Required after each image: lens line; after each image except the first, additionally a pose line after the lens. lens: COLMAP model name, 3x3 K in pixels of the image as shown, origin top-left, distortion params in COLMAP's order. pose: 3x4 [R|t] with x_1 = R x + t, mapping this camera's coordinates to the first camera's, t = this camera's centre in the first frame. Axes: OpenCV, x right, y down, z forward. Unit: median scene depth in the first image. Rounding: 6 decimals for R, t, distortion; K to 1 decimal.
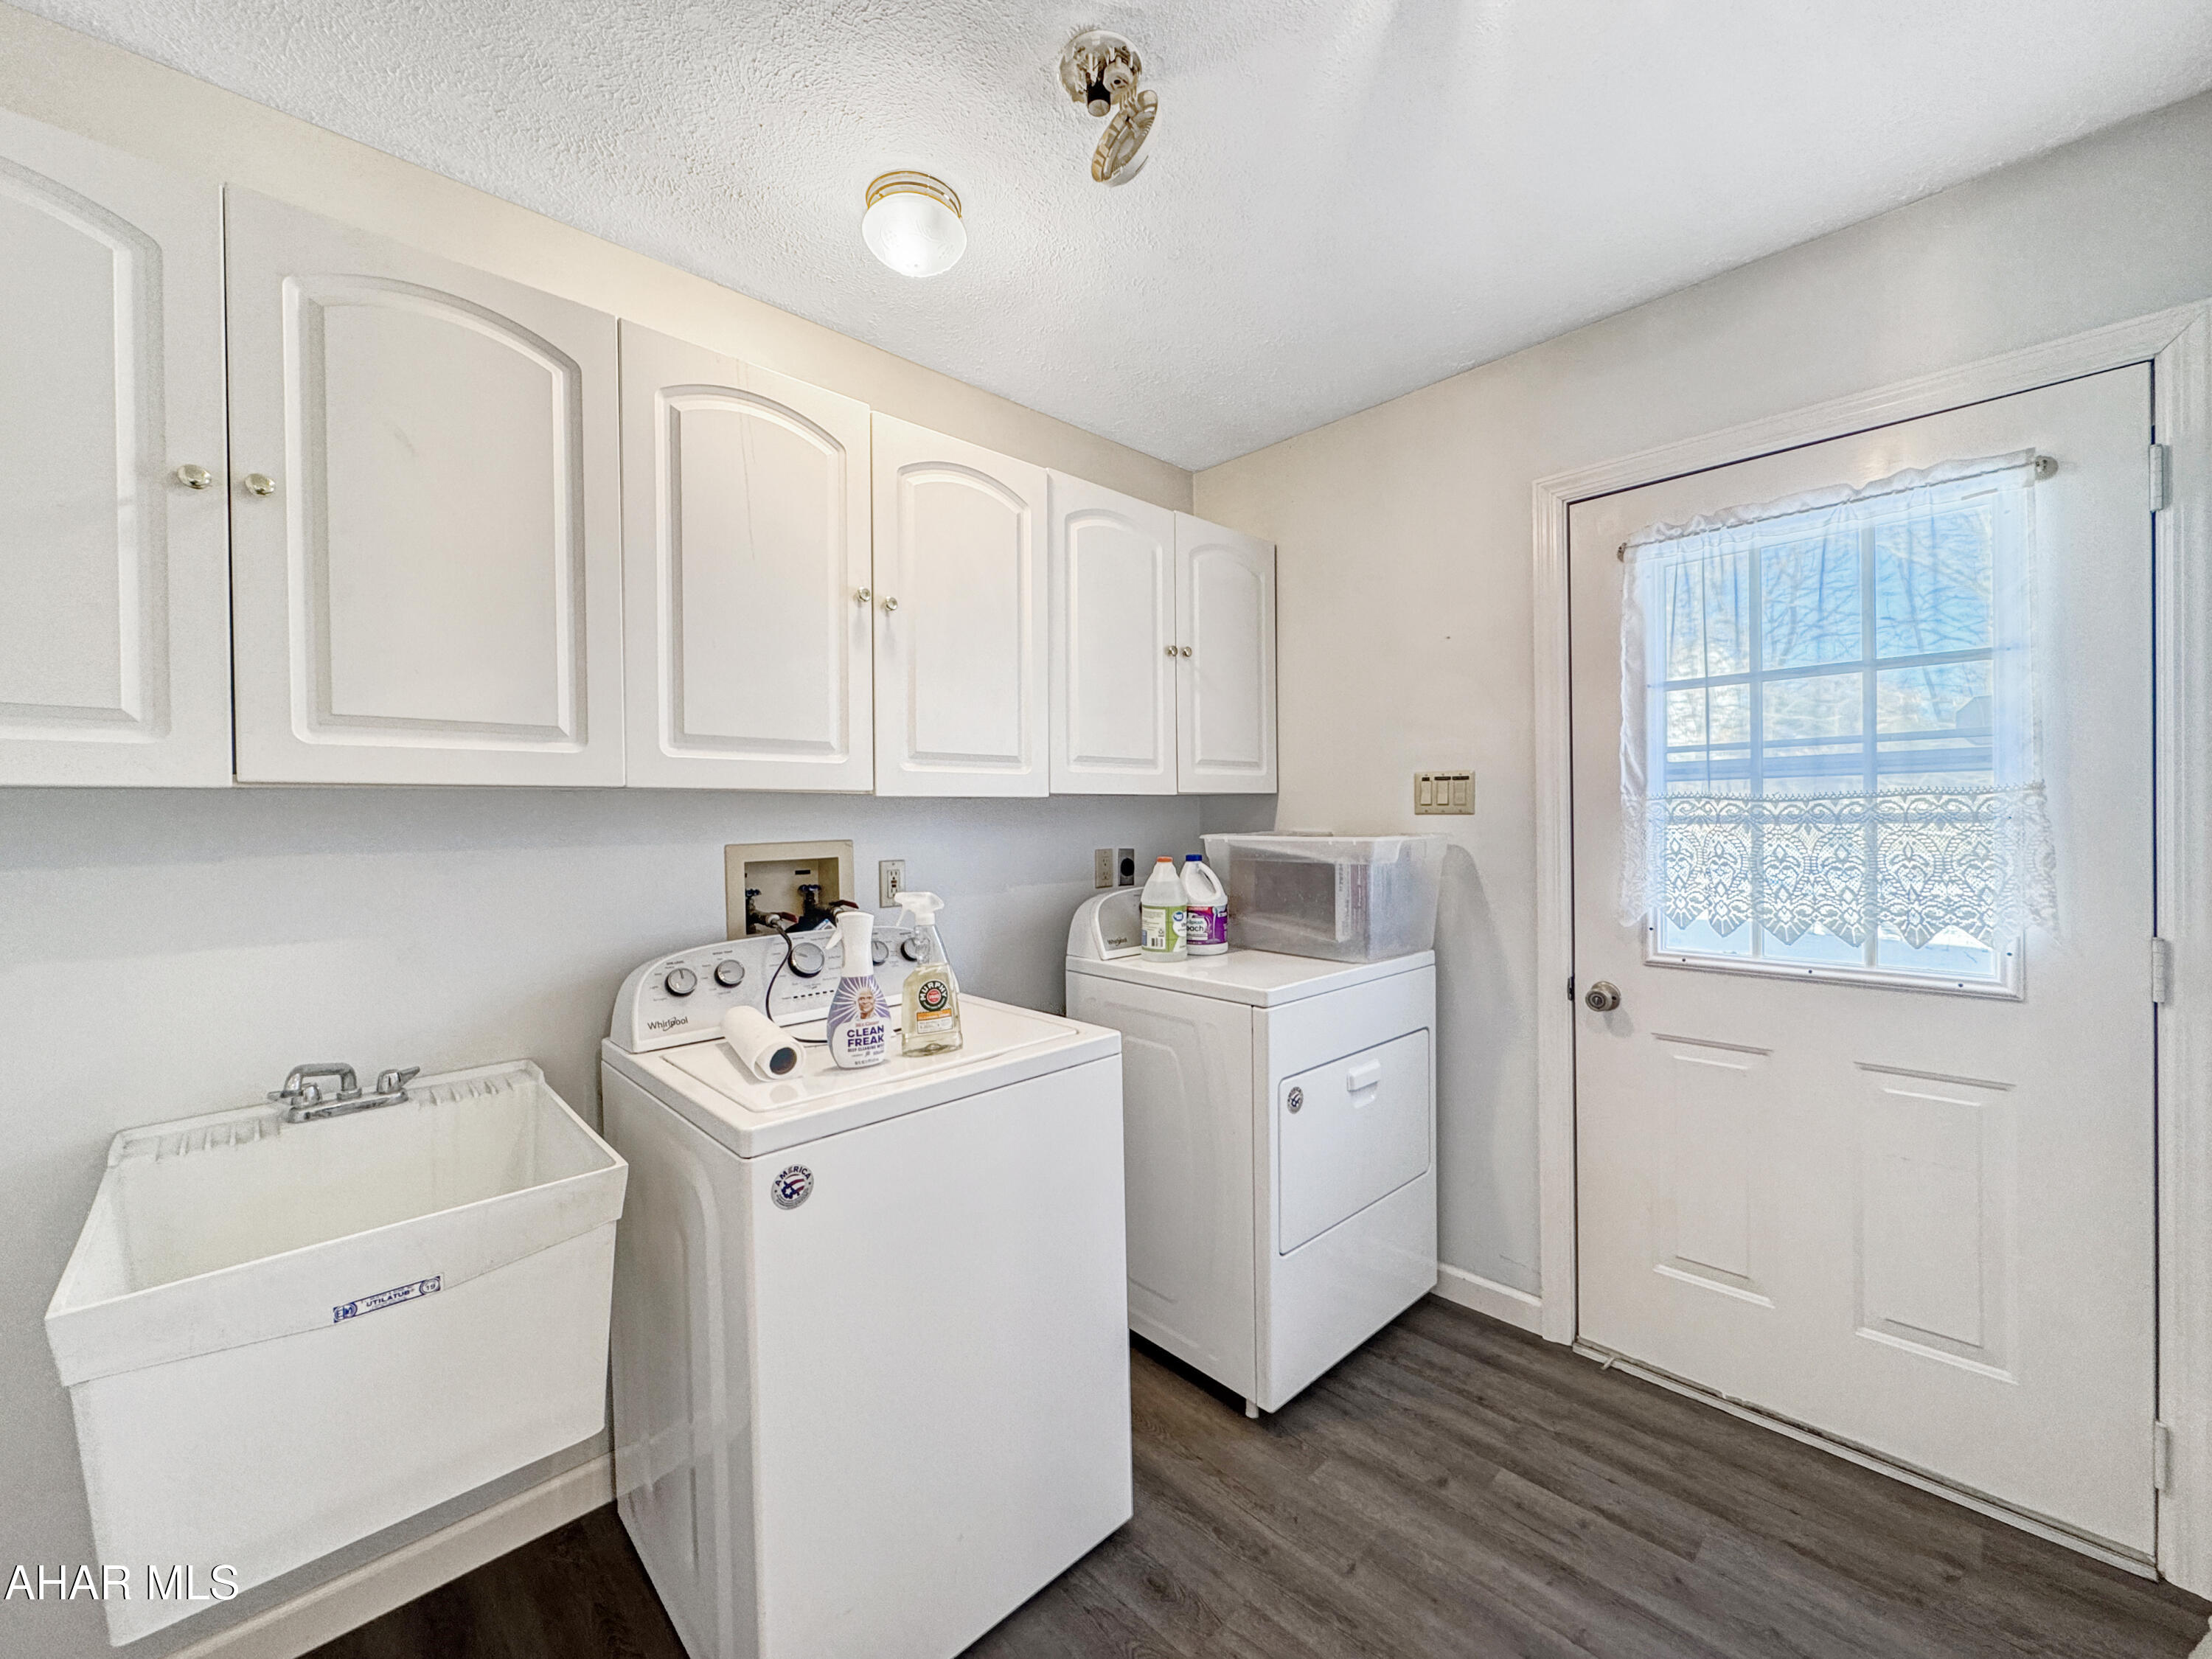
lens RADIAL K [[883.1, 0, 1105.2], [0, 883.1, 824.0], [0, 0, 1]] dist [-0.002245, 0.000042]
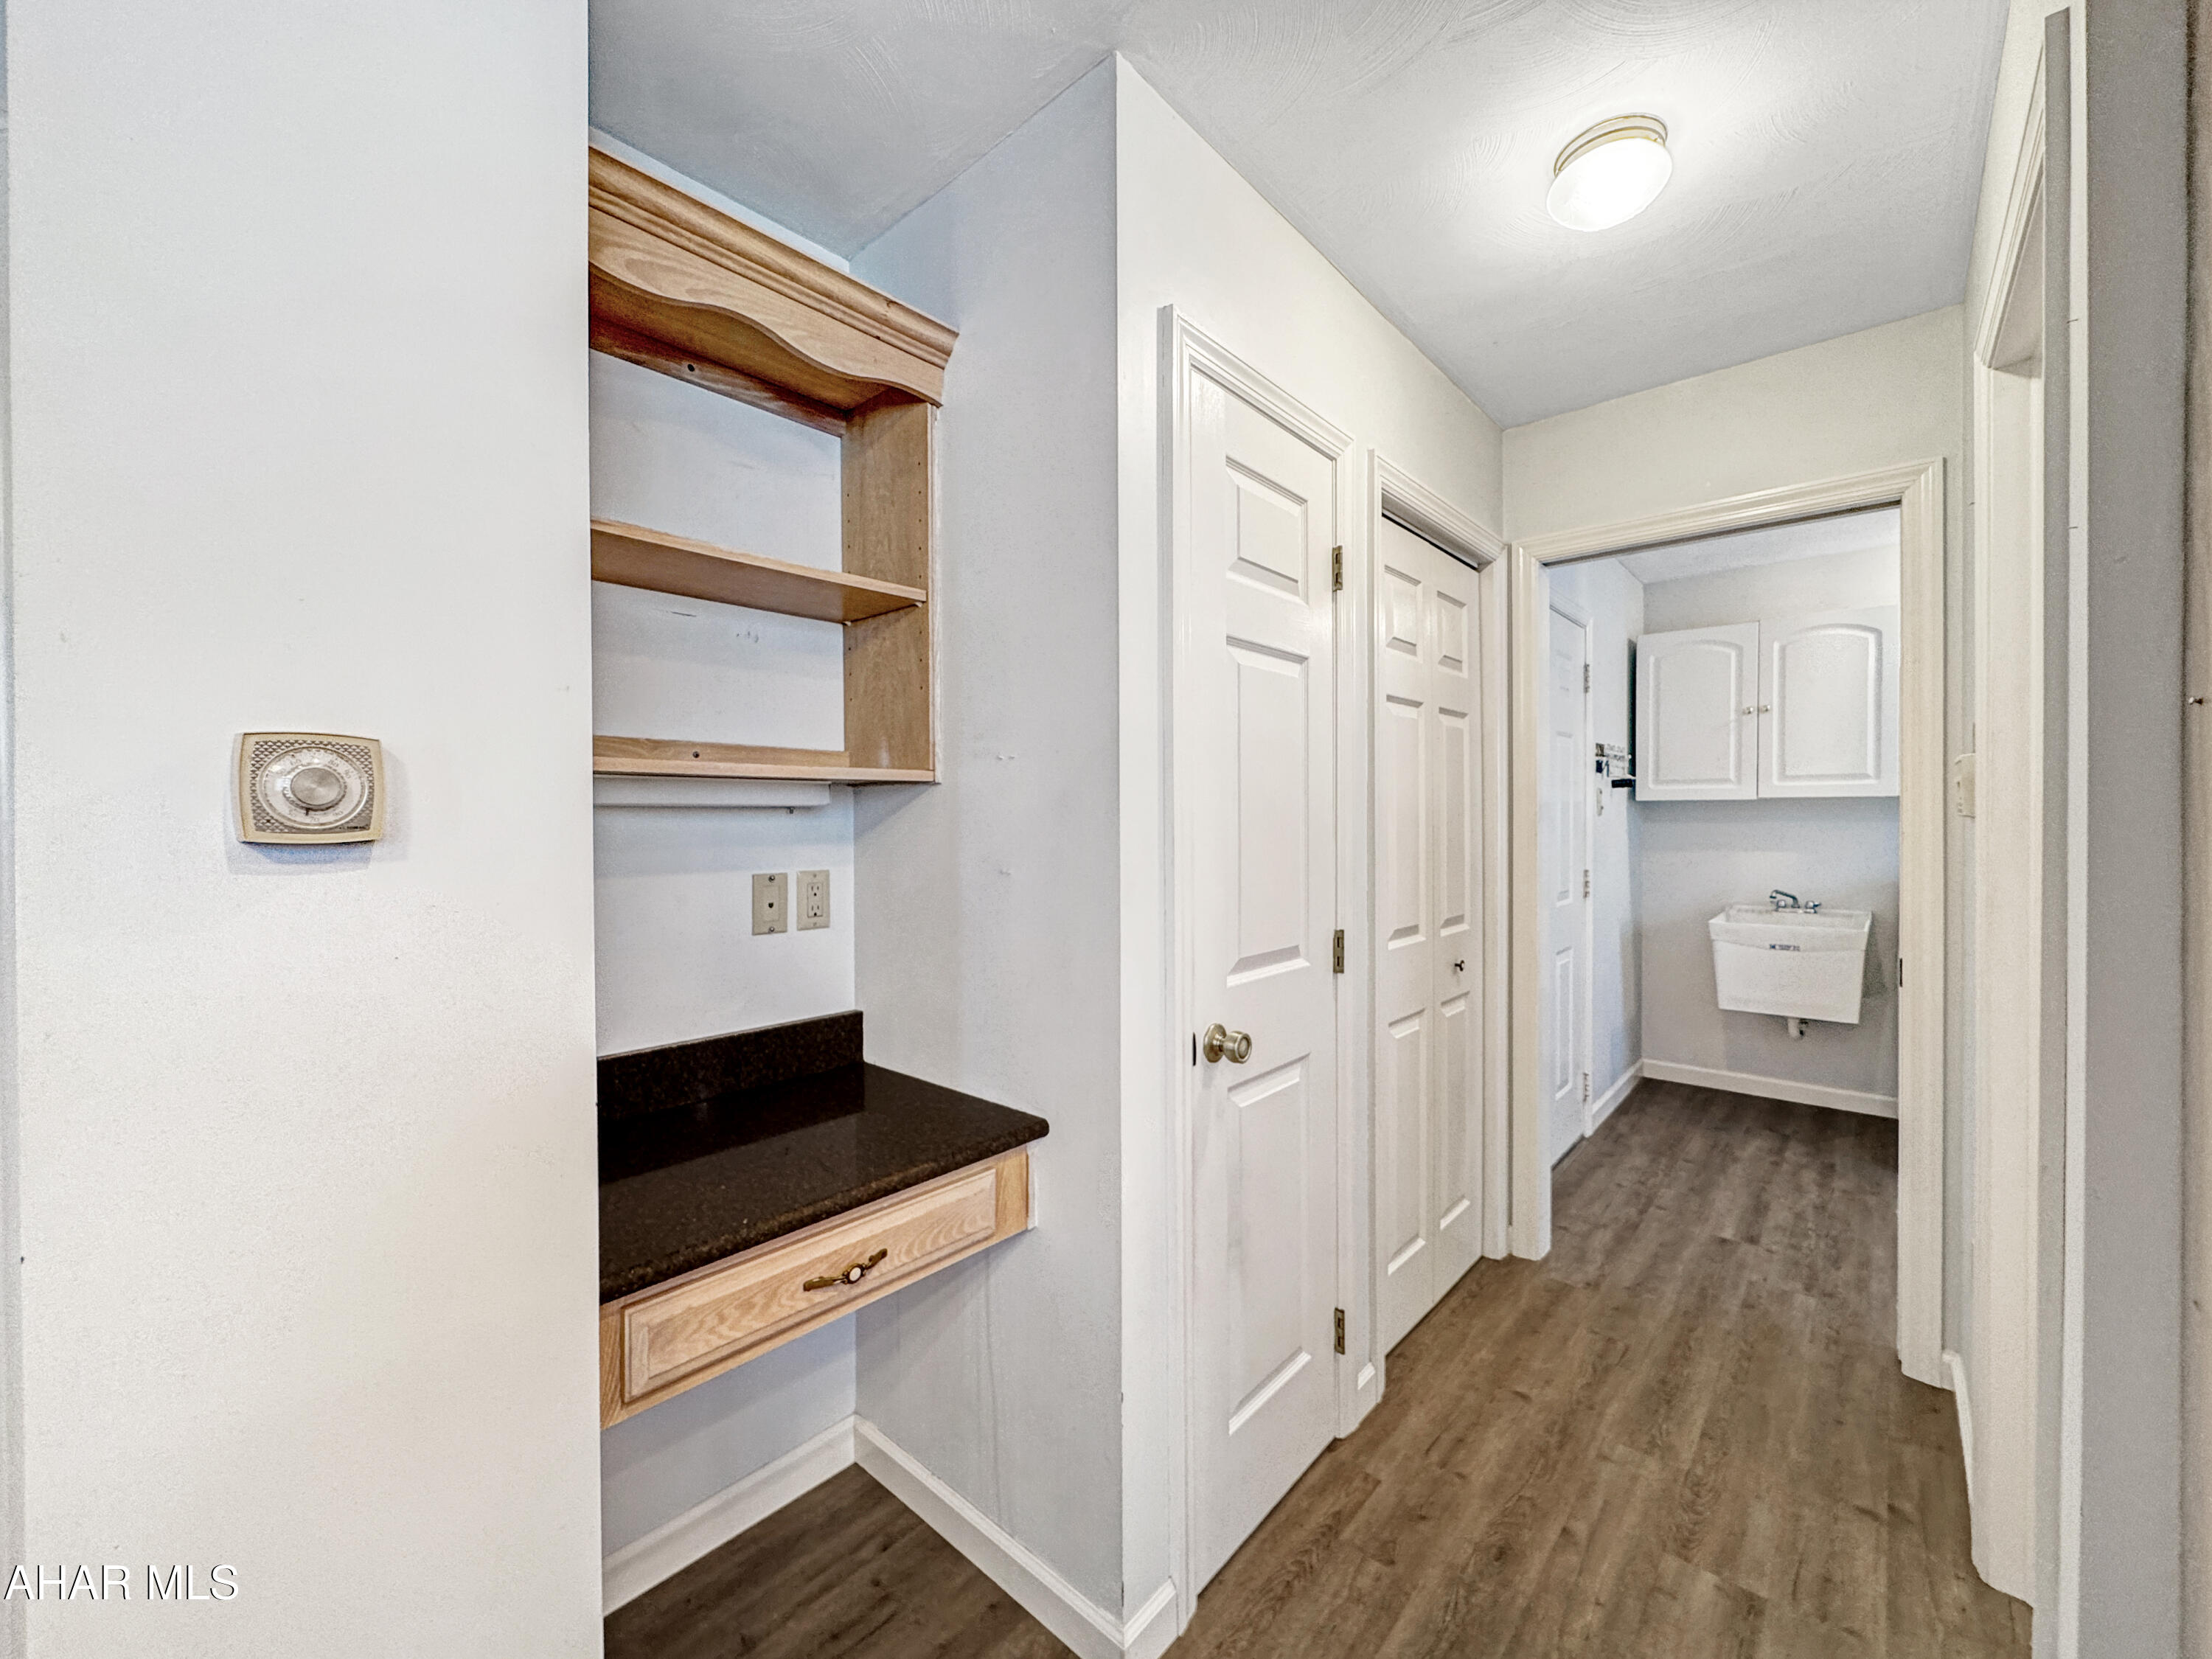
lens RADIAL K [[883.1, 0, 1113.7], [0, 883.1, 828.0], [0, 0, 1]] dist [-0.002245, 0.000042]
pose [[0.072096, 0.020814, -0.997180, 2.148767], [-0.011035, 0.999738, 0.020070, 0.025565], [0.997337, 0.009557, 0.072307, -1.656430]]
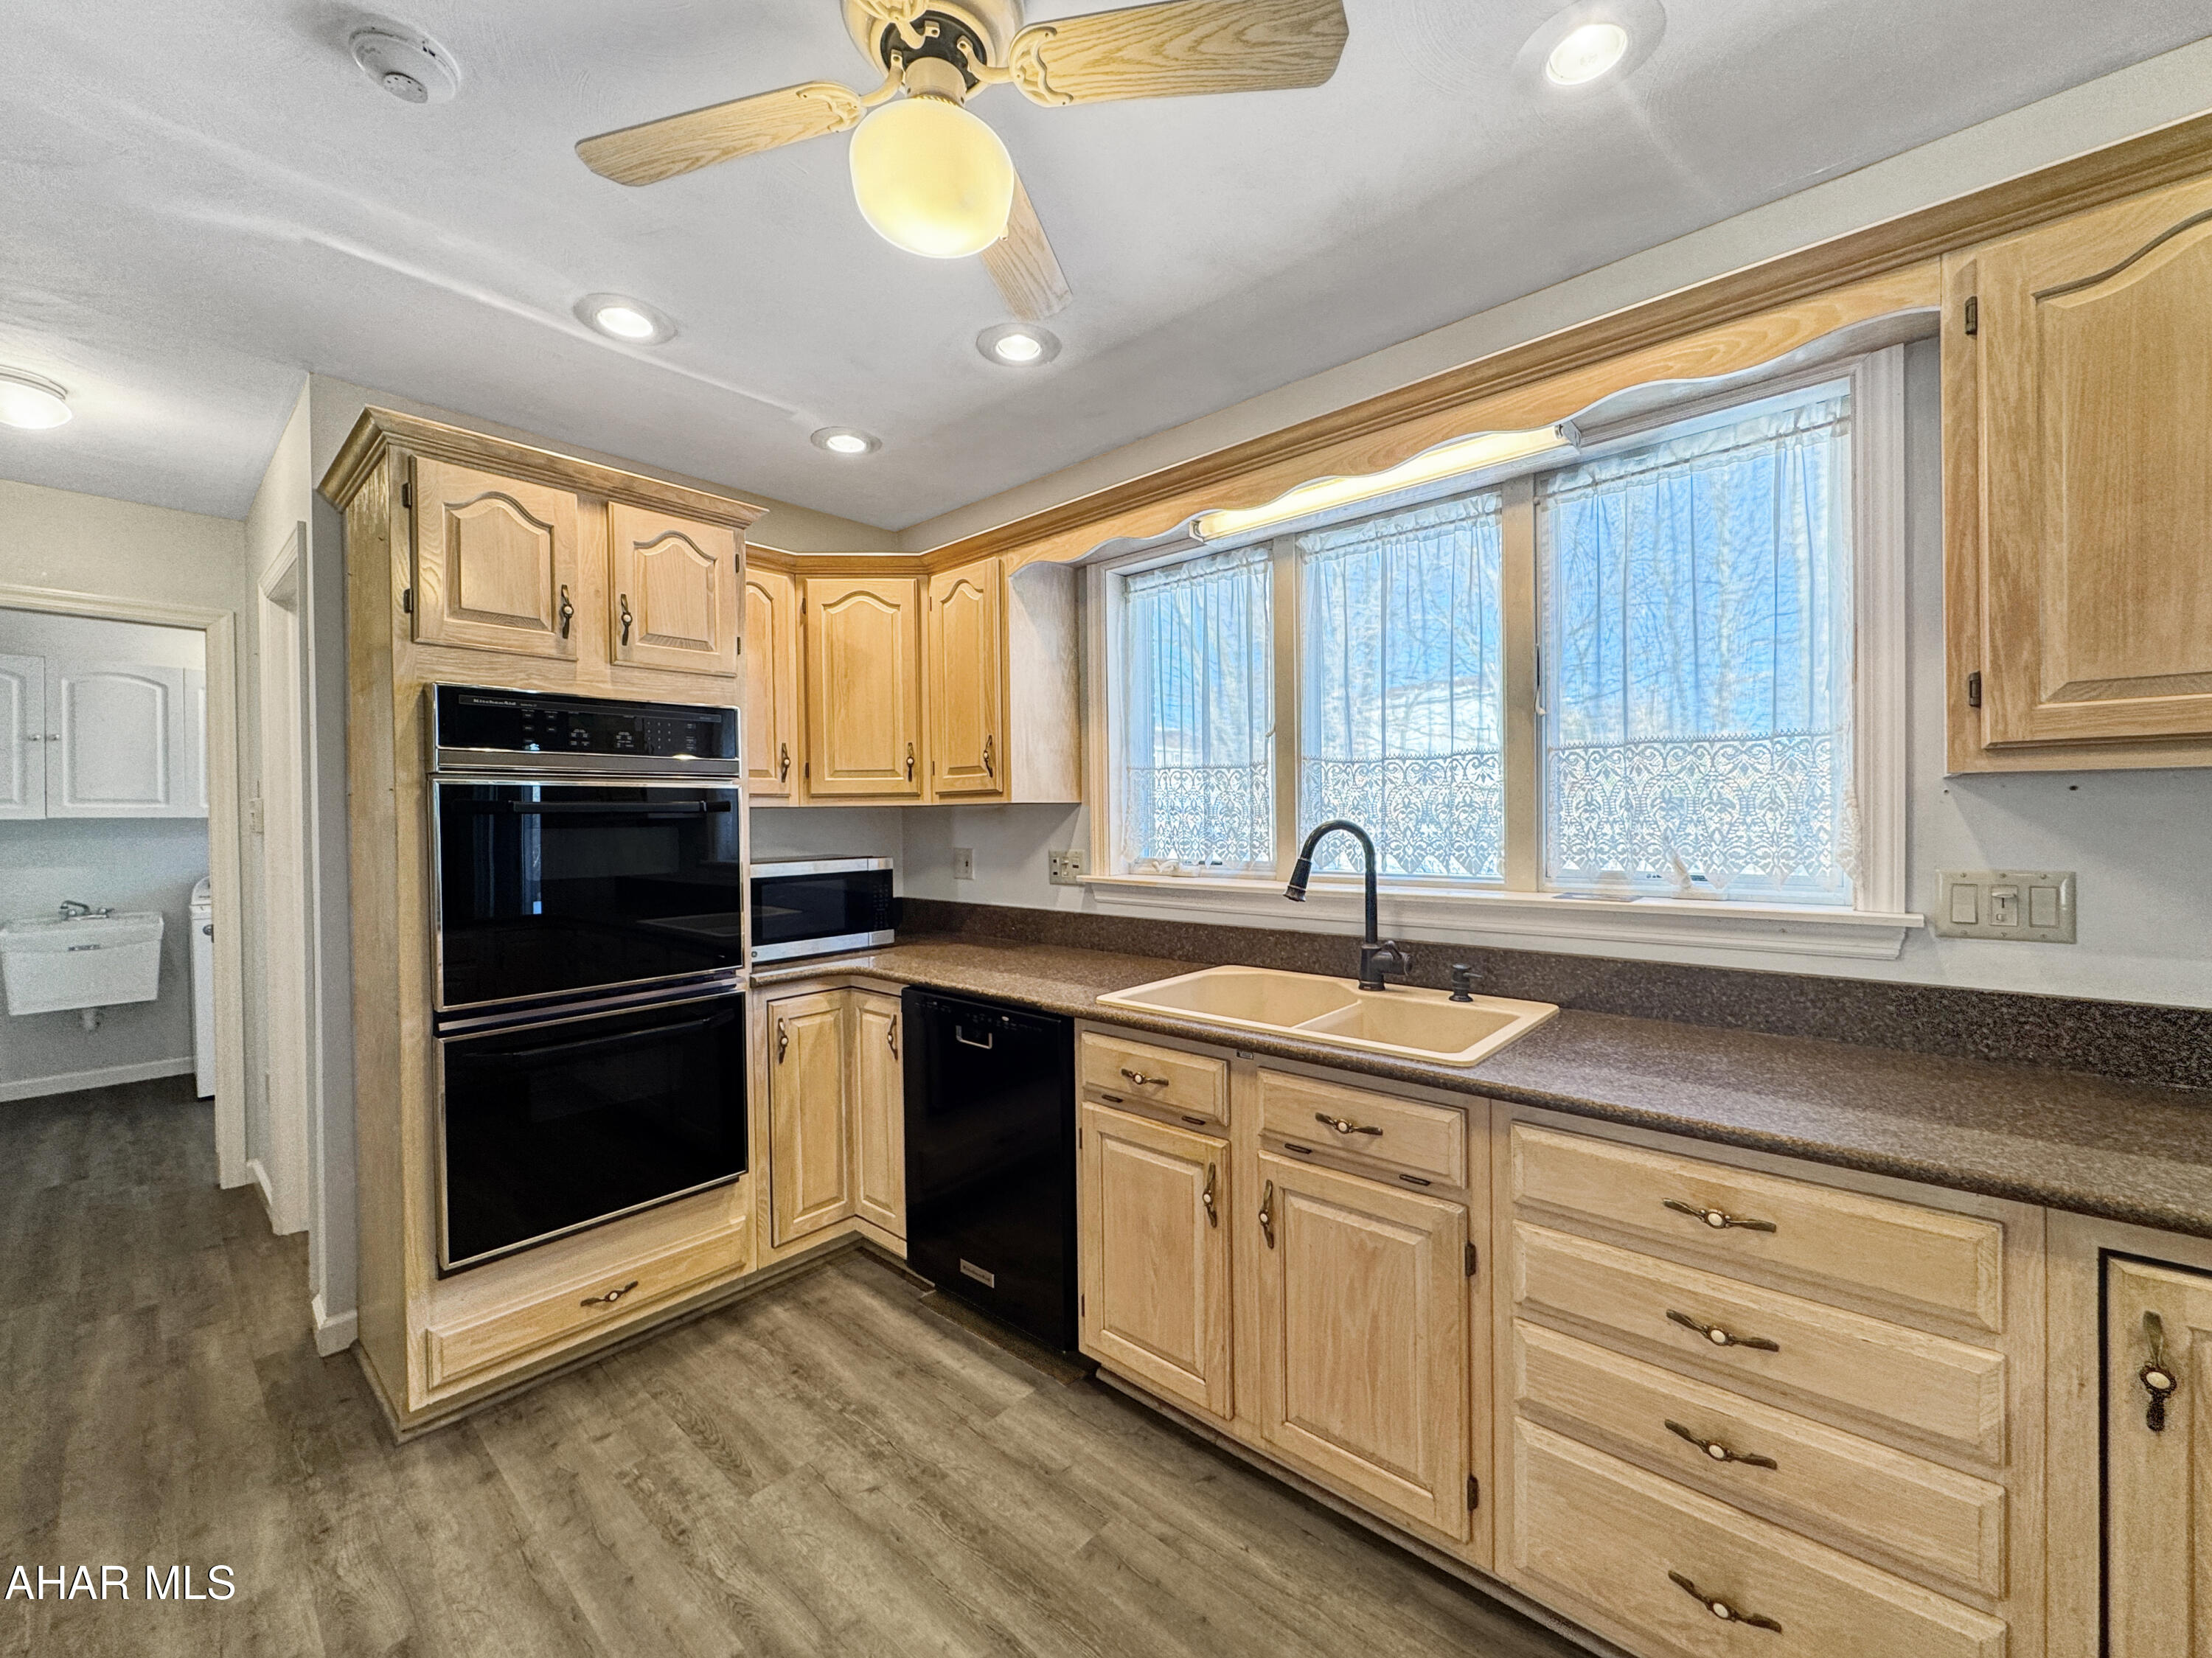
lens RADIAL K [[883.0, 0, 1104.7], [0, 883.0, 823.1], [0, 0, 1]] dist [-0.002245, 0.000042]
pose [[0.997797, -0.003187, 0.066270, 3.119729], [0.004002, 0.999918, -0.012165, 0.035465], [-0.066226, 0.012404, 0.997728, -2.904224]]
